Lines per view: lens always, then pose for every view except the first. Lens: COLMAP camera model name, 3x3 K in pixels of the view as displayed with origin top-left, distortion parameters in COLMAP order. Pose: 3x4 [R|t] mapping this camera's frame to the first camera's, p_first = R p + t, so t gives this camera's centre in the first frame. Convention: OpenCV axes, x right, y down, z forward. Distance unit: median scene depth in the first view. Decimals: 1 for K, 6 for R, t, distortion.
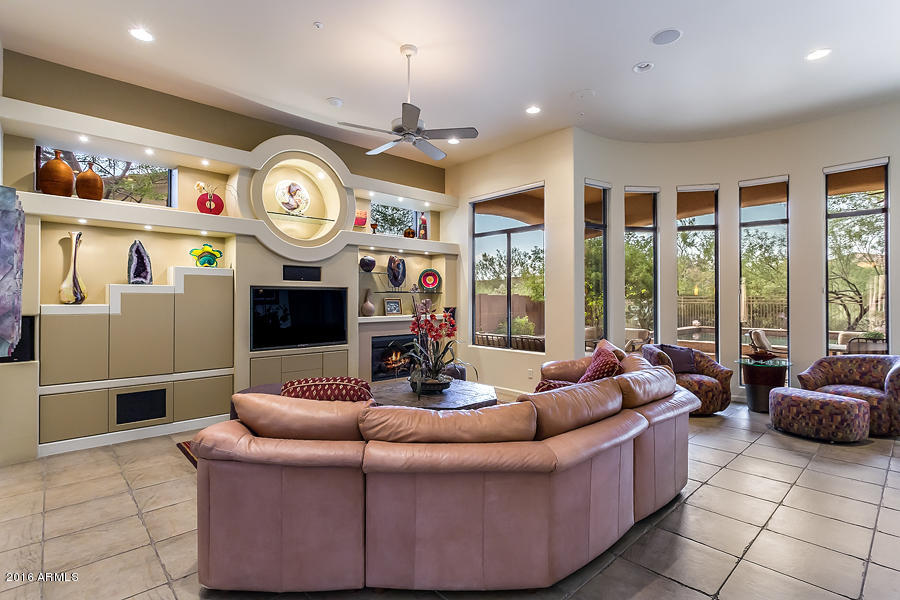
lens RADIAL K [[431.5, 0, 451.7], [0, 431.5, 299.6], [0, 0, 1]] dist [-0.014719, 0.001738]
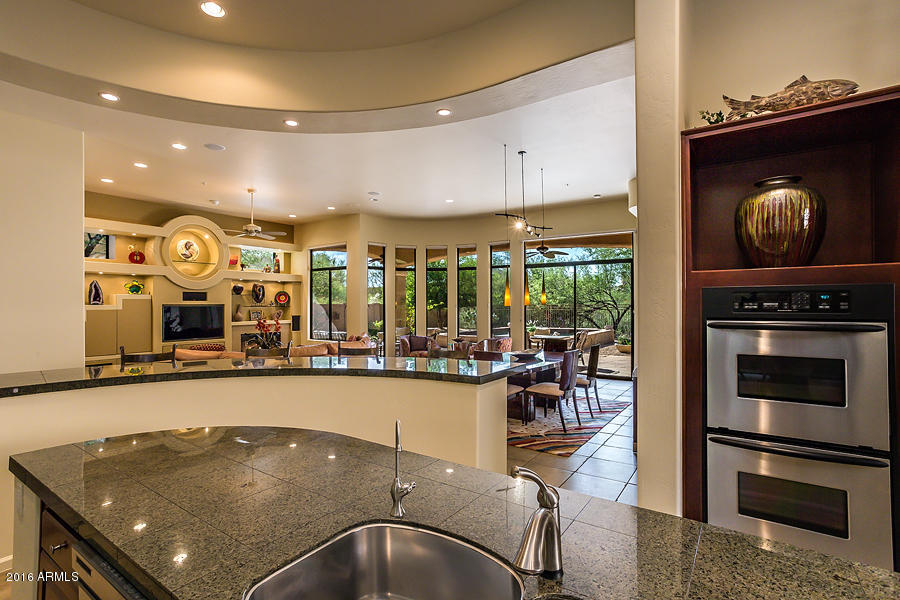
lens RADIAL K [[431.5, 0, 451.4], [0, 431.5, 300.7], [0, 0, 1]] dist [-0.014719, 0.001738]
pose [[0.973158, -0.003030, 0.230120, 0.213960], [0.005565, 0.999931, -0.010365, -0.018460], [-0.230073, 0.011368, 0.973107, -0.757515]]
